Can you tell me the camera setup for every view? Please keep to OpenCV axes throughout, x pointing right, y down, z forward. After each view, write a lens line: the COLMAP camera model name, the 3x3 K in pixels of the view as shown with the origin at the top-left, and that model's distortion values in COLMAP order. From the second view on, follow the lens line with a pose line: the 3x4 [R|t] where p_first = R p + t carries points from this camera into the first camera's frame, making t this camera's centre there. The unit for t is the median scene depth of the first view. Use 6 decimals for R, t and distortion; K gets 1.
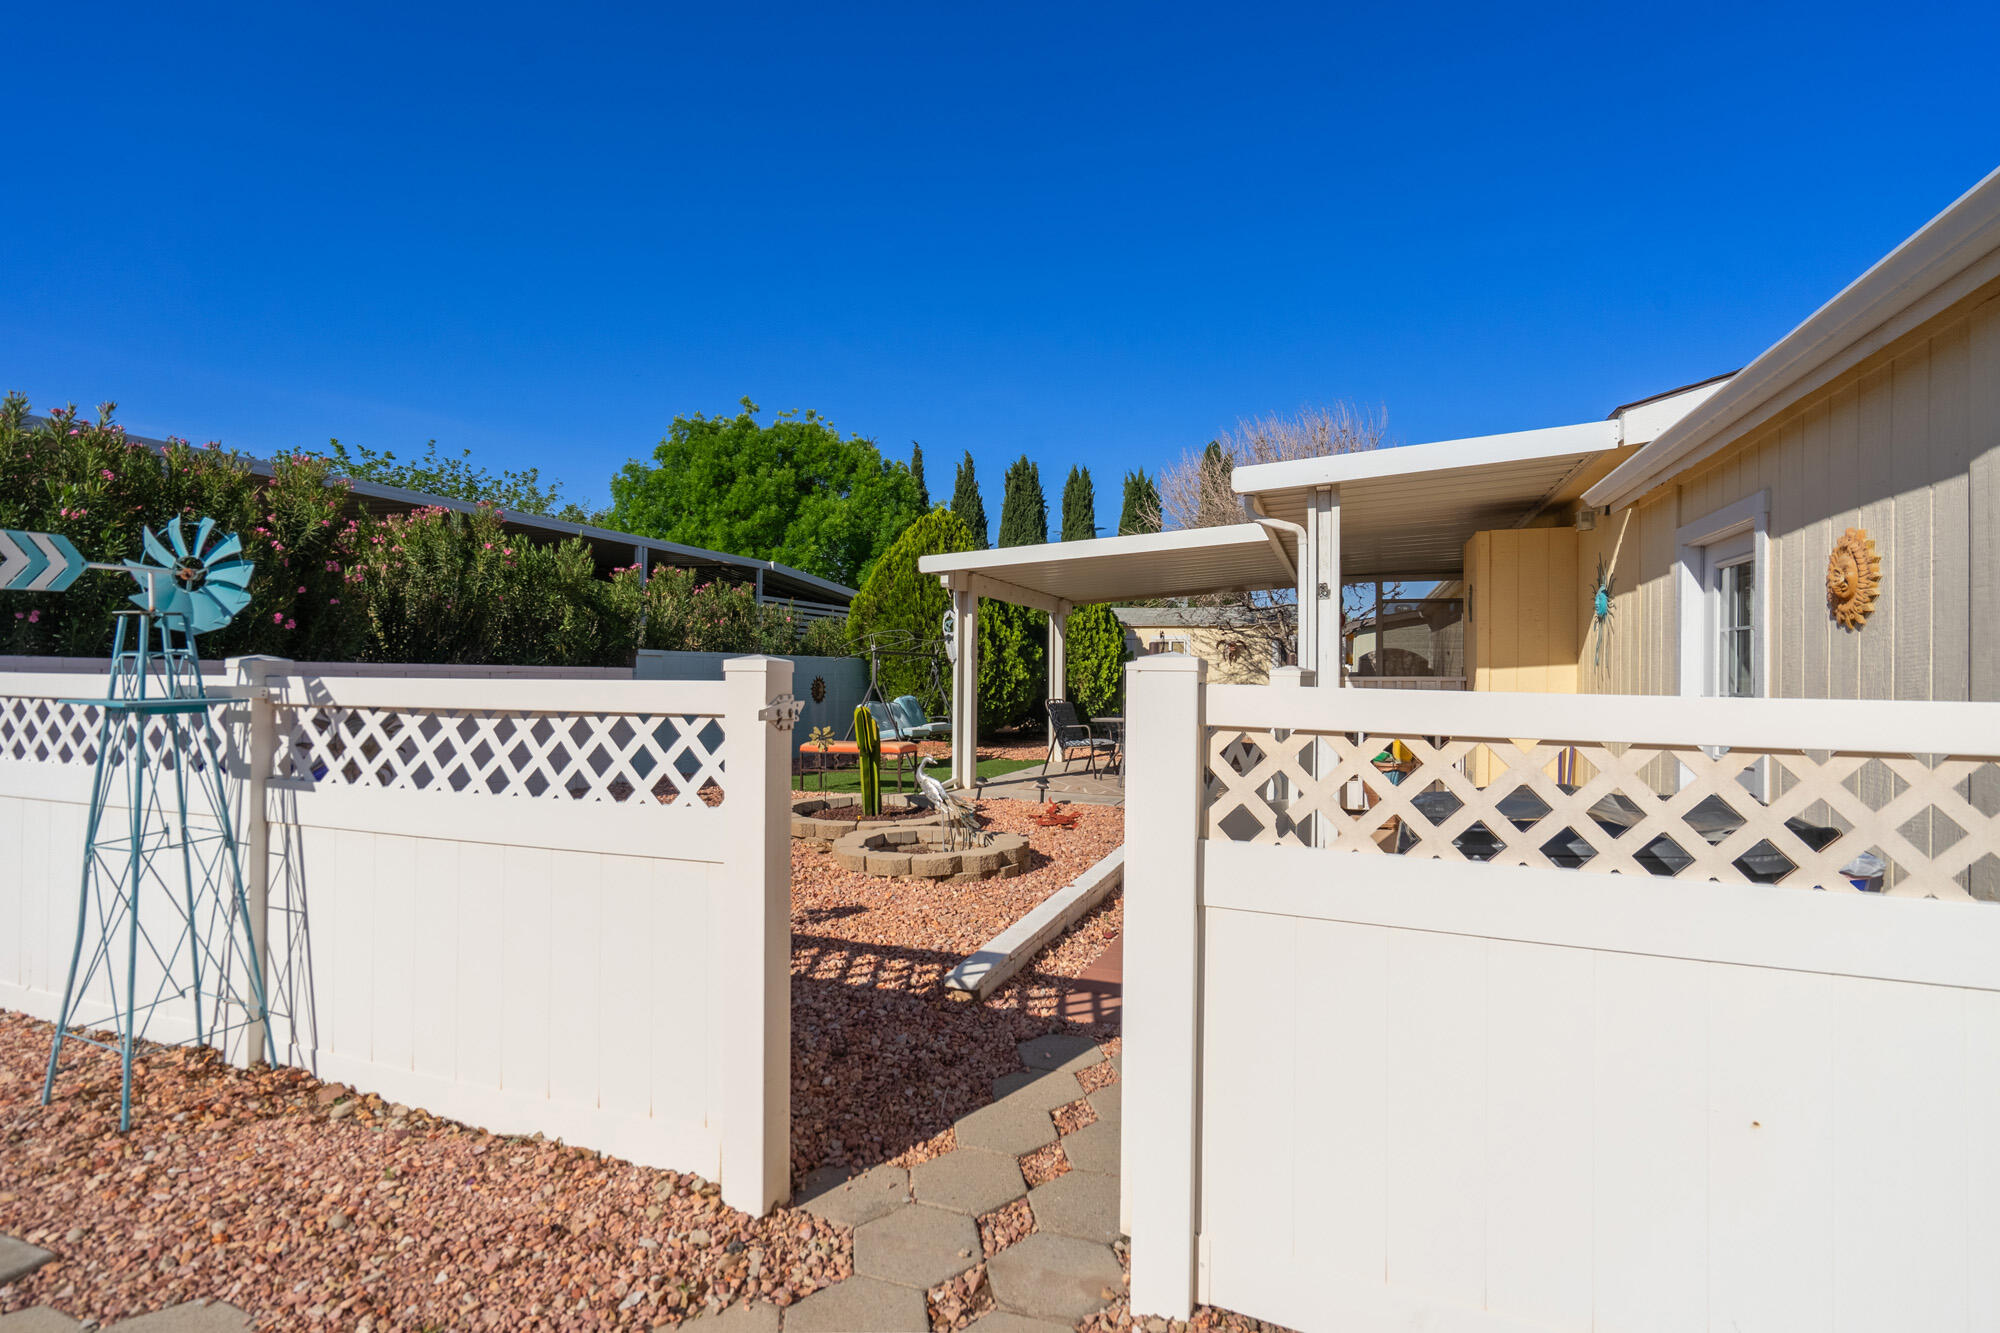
lens RADIAL K [[945.4, 0, 1002.6], [0, 945.4, 677.5], [0, 0, 1]] dist [-0.005619, 0.004125]
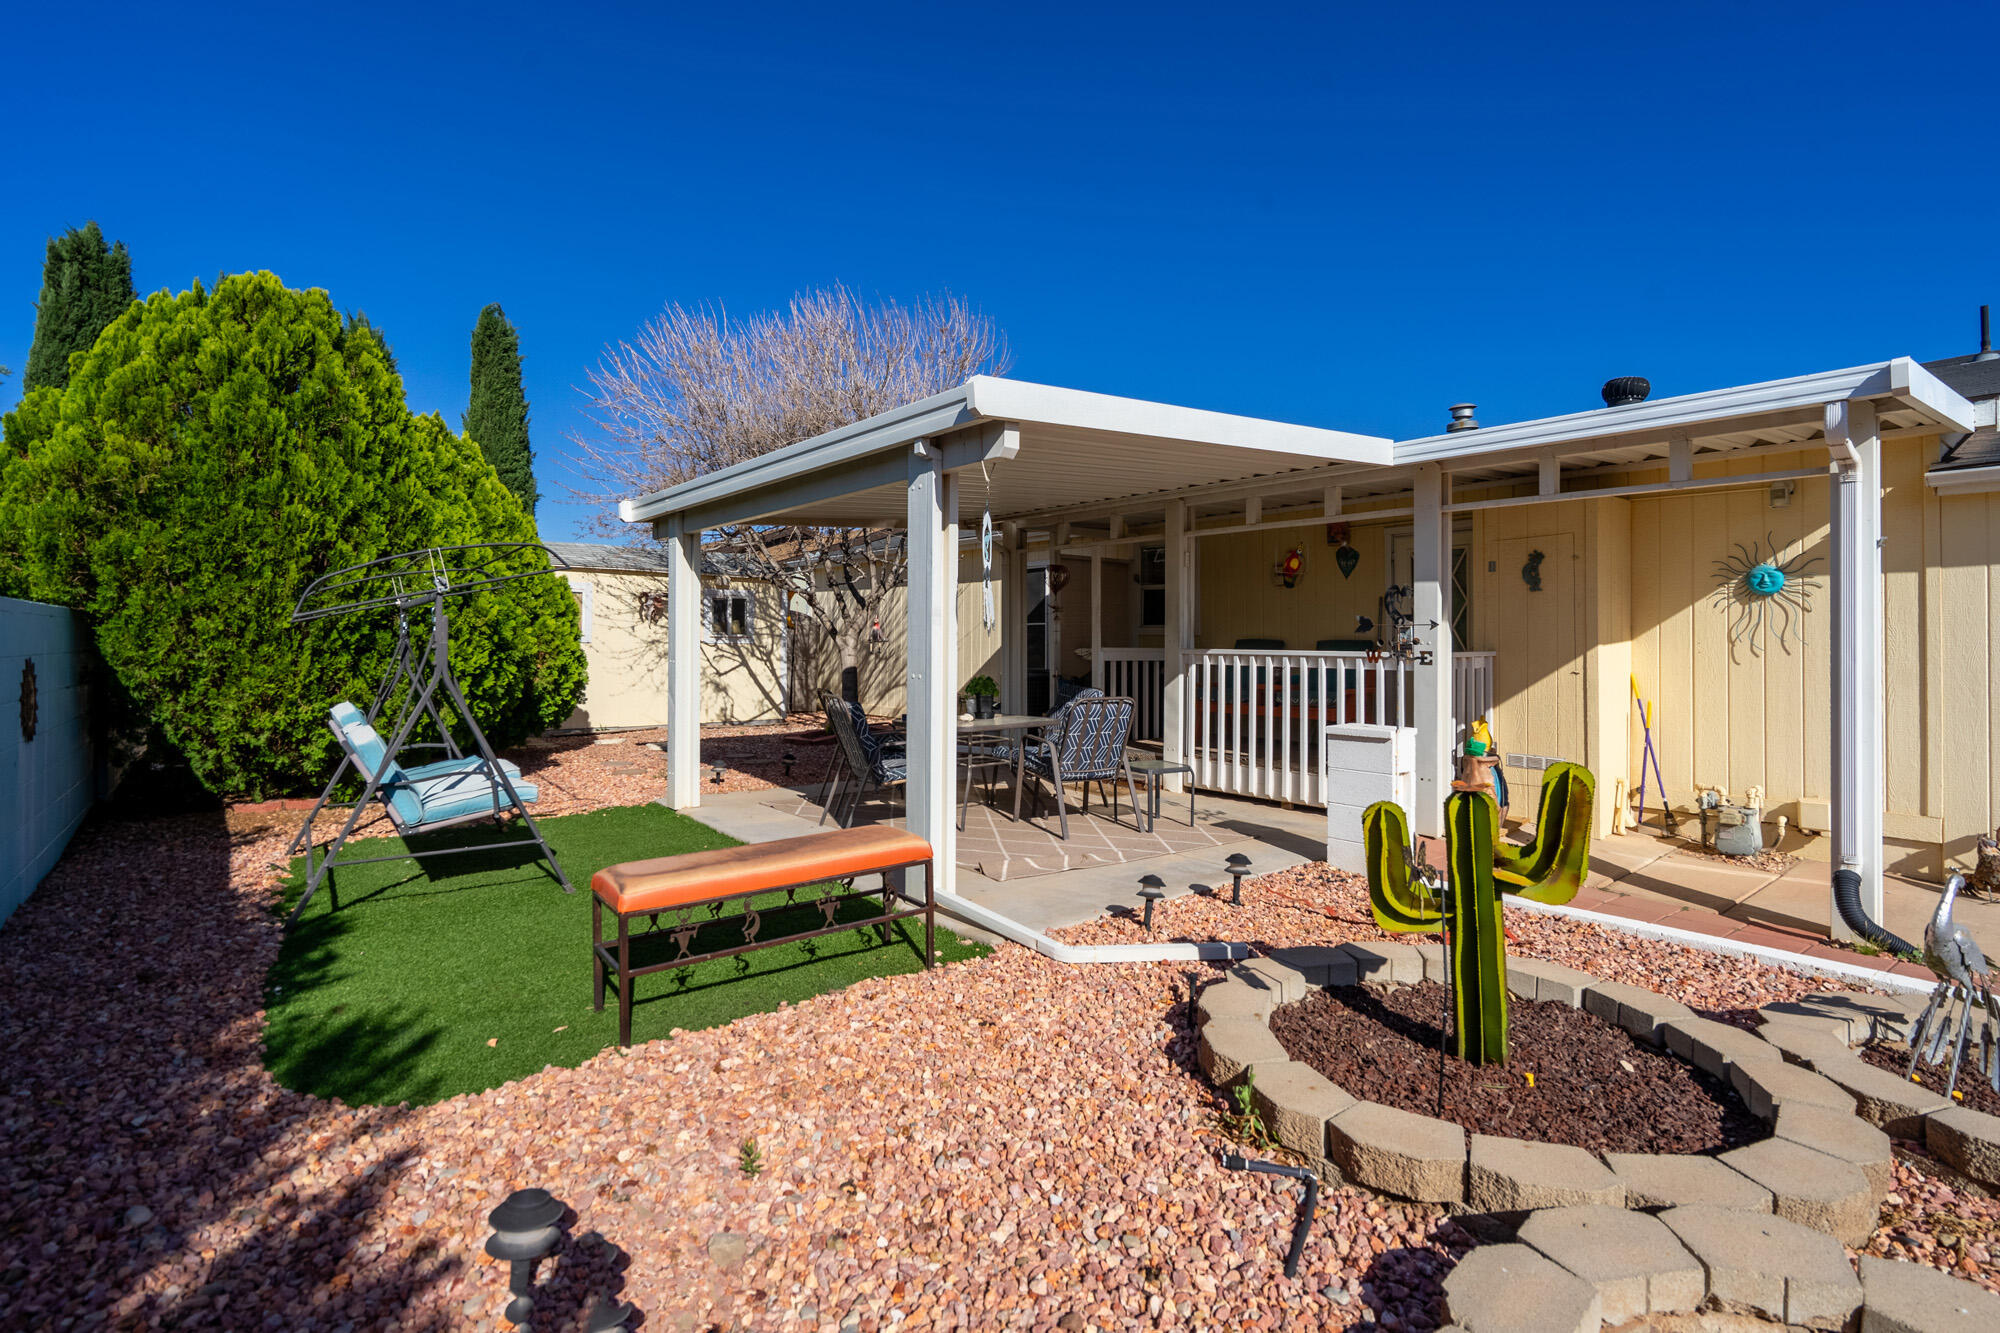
lens RADIAL K [[945.4, 0, 1001.5], [0, 945.4, 623.6], [0, 0, 1]] dist [-0.005619, 0.004125]
pose [[0.511137, 0.010345, 0.859437, -0.320310], [0.001484, 0.999915, -0.012918, -0.010063], [-0.859498, 0.007879, 0.511078, 0.571053]]
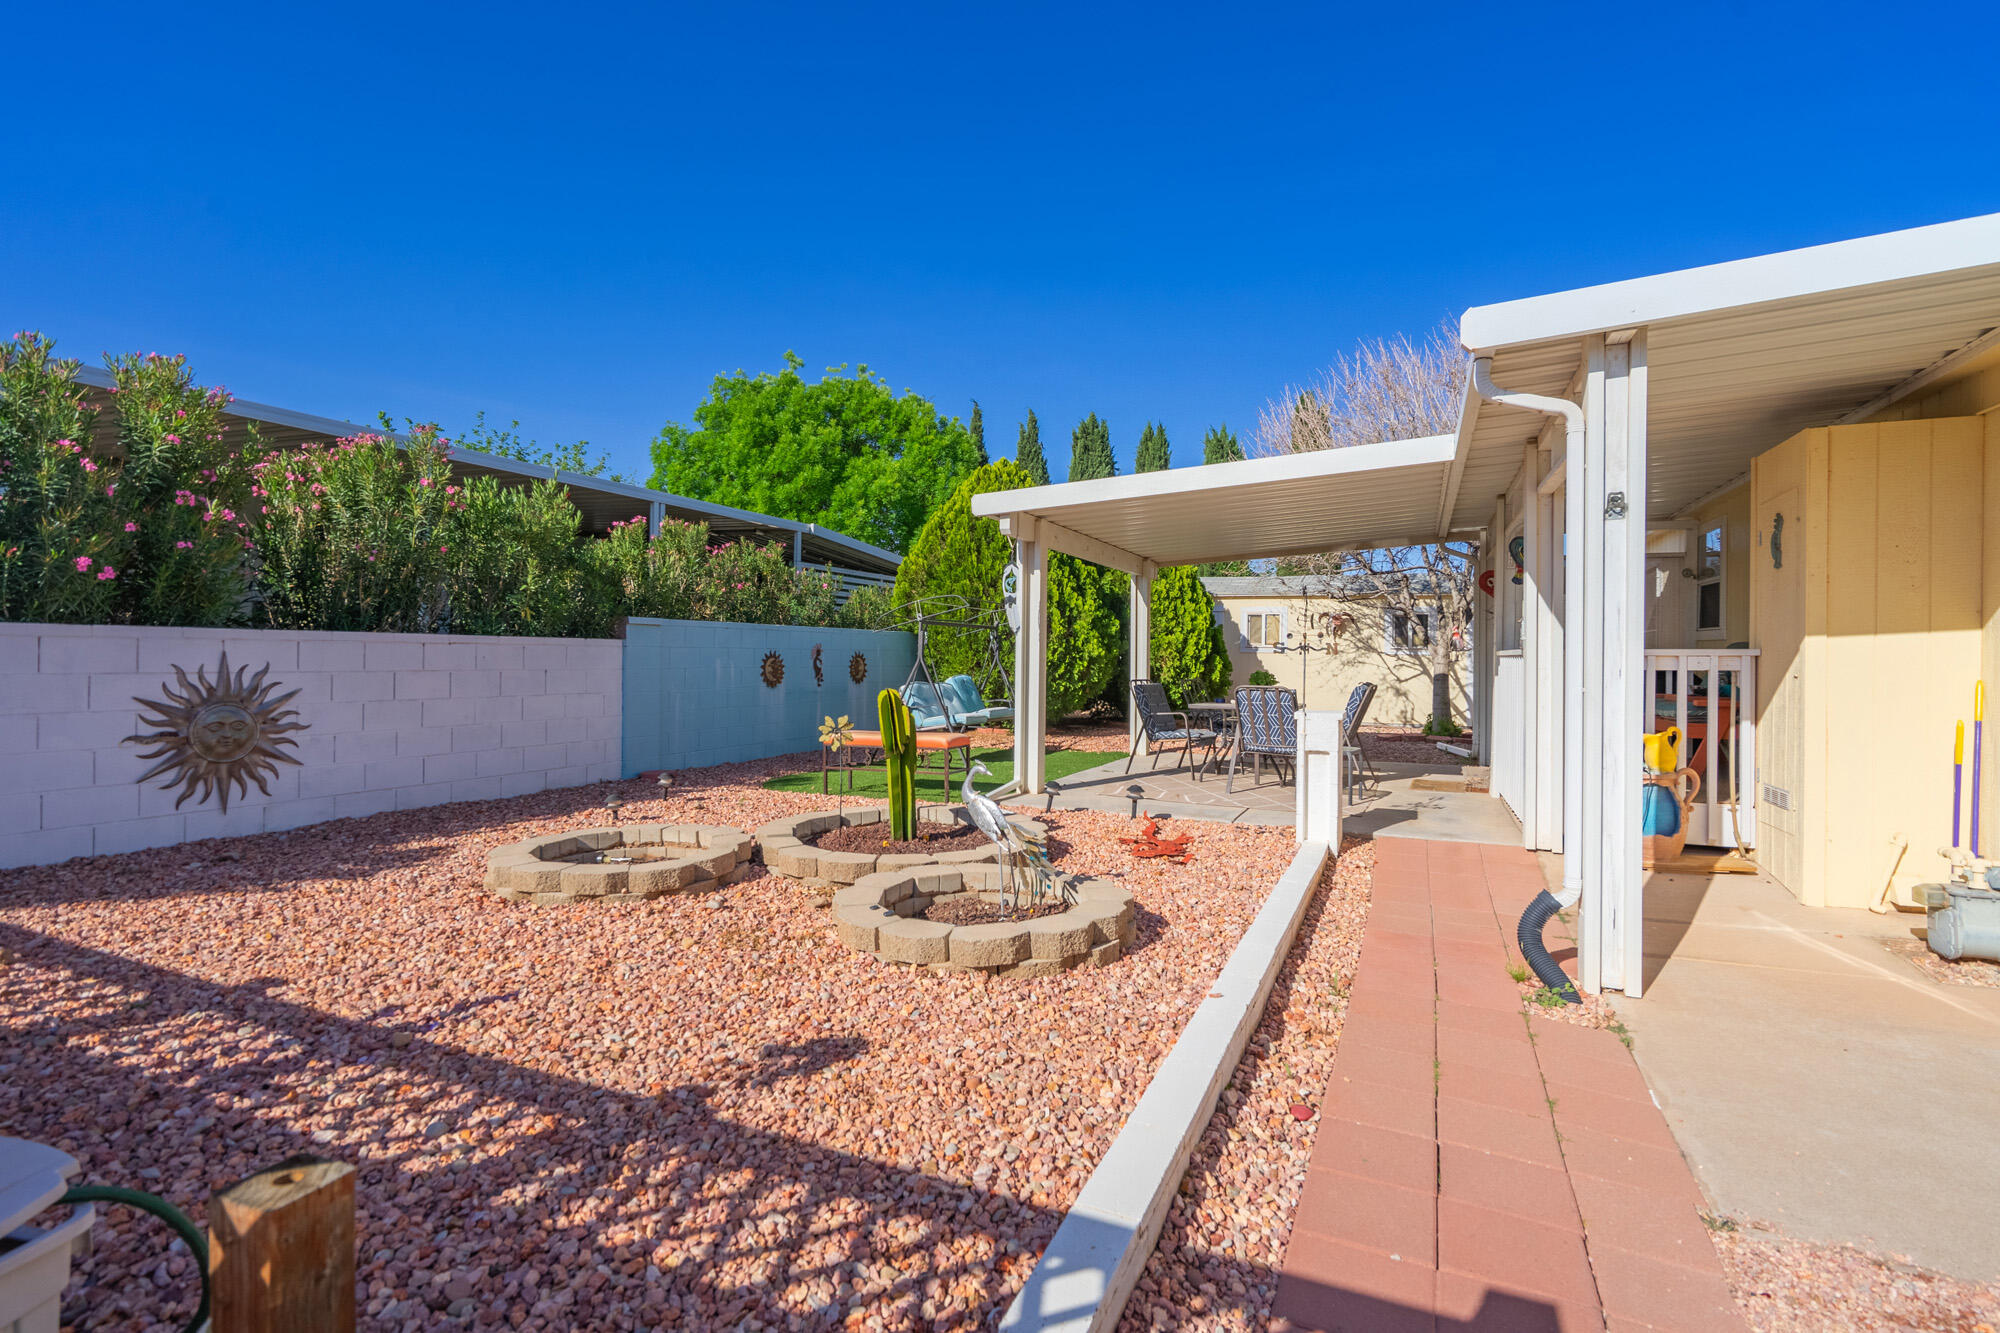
lens RADIAL K [[945.4, 0, 1007.0], [0, 945.4, 650.4], [0, 0, 1]] dist [-0.005619, 0.004125]
pose [[0.998181, 0.001183, -0.060279, -0.009343], [-0.001673, 0.999966, -0.008085, 0.004090], [0.060267, 0.008171, 0.998149, 0.164677]]
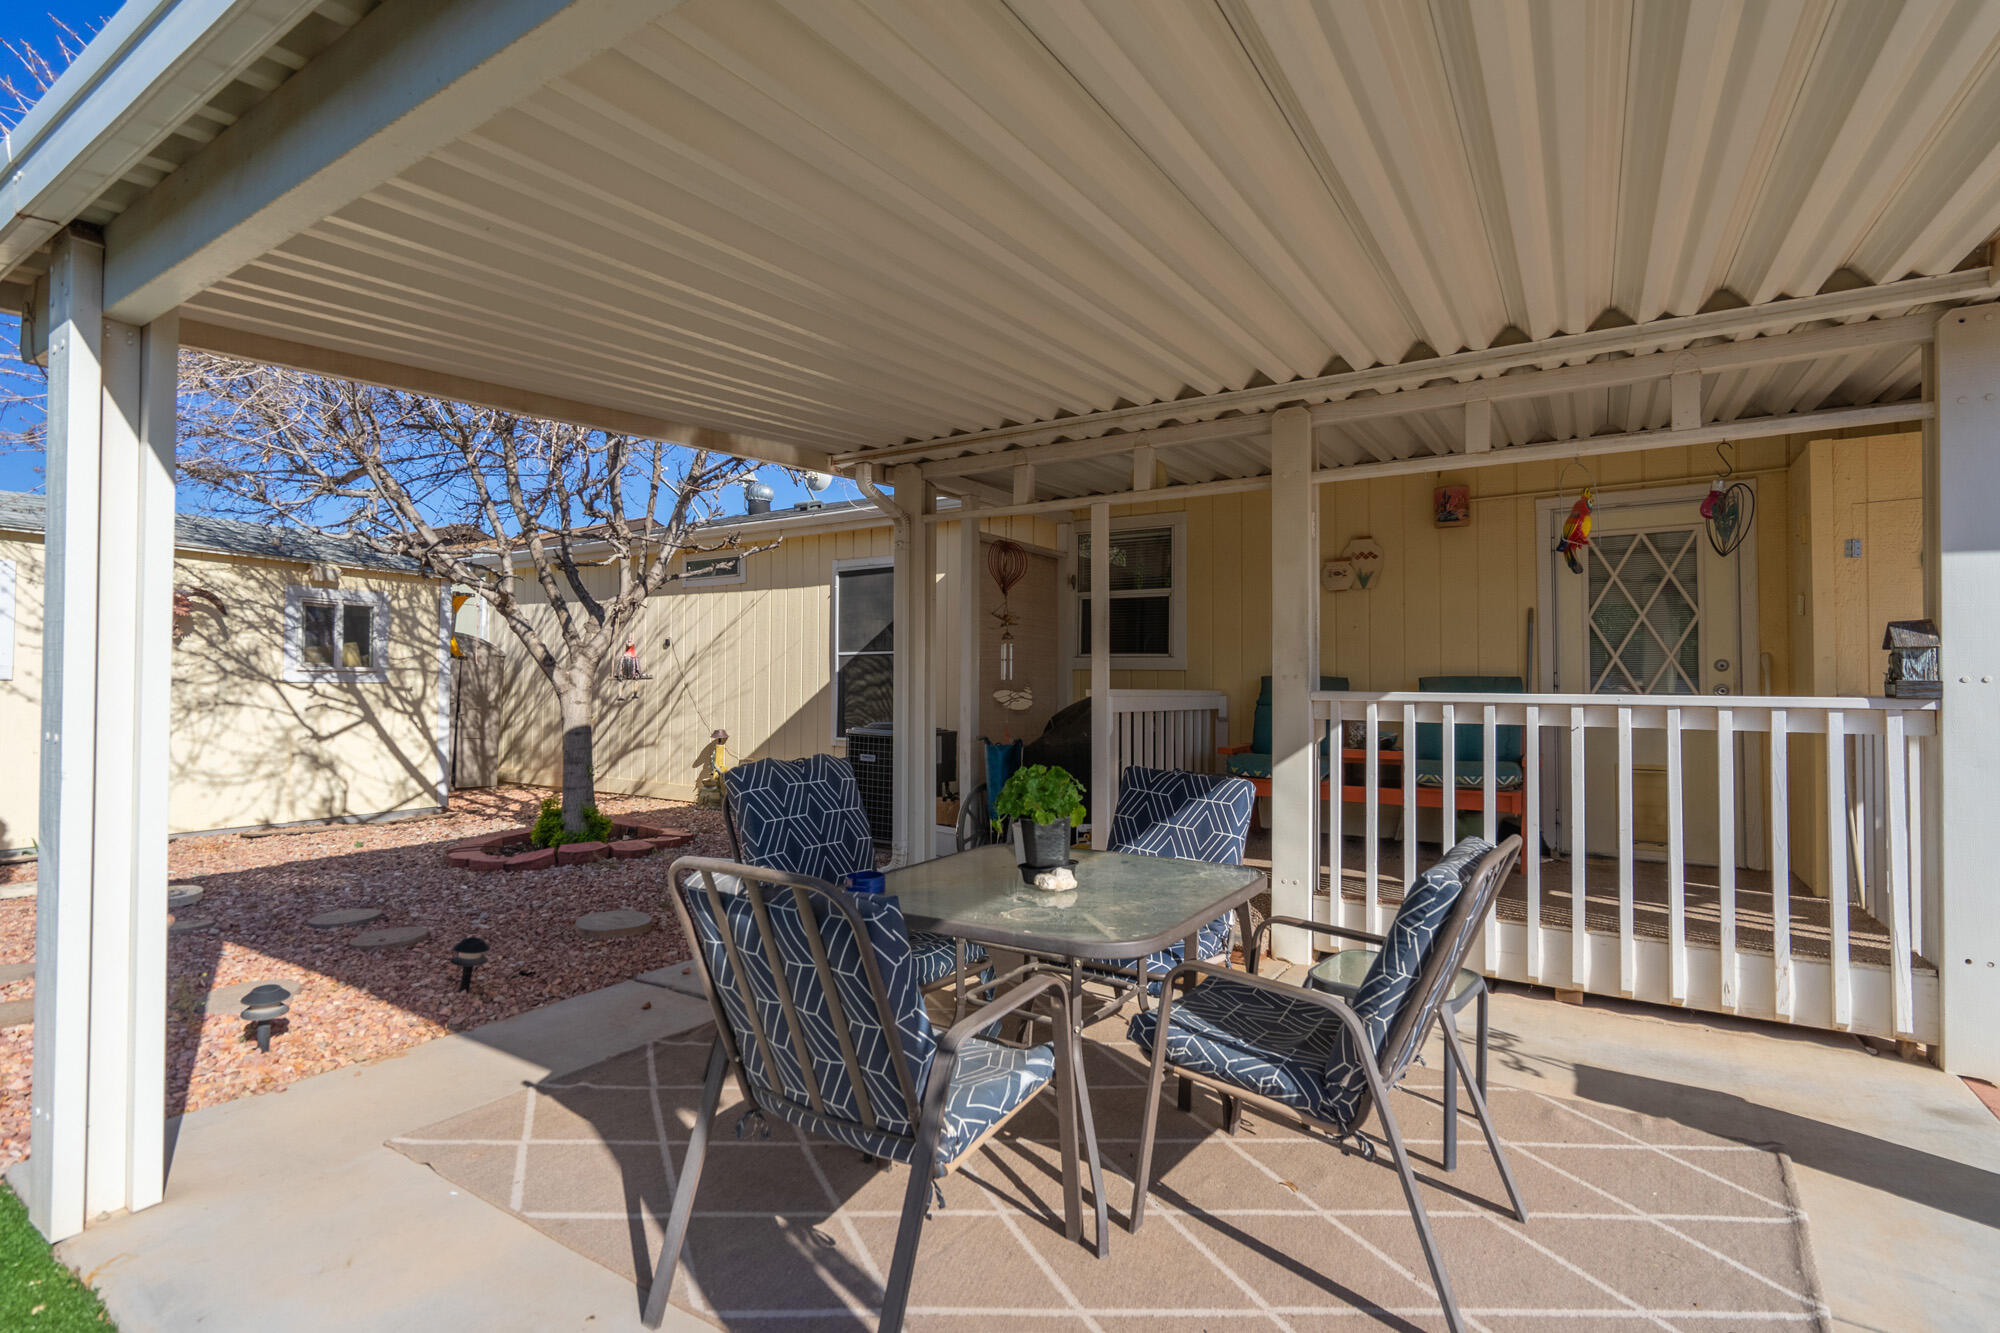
lens RADIAL K [[945.4, 0, 993.2], [0, 945.4, 670.5], [0, 0, 1]] dist [-0.005619, 0.004125]
pose [[0.227931, 0.011326, 0.973611, -0.067247], [-0.000034, 0.999932, -0.011625, -0.004004], [-0.973677, 0.002617, 0.227916, 0.820437]]
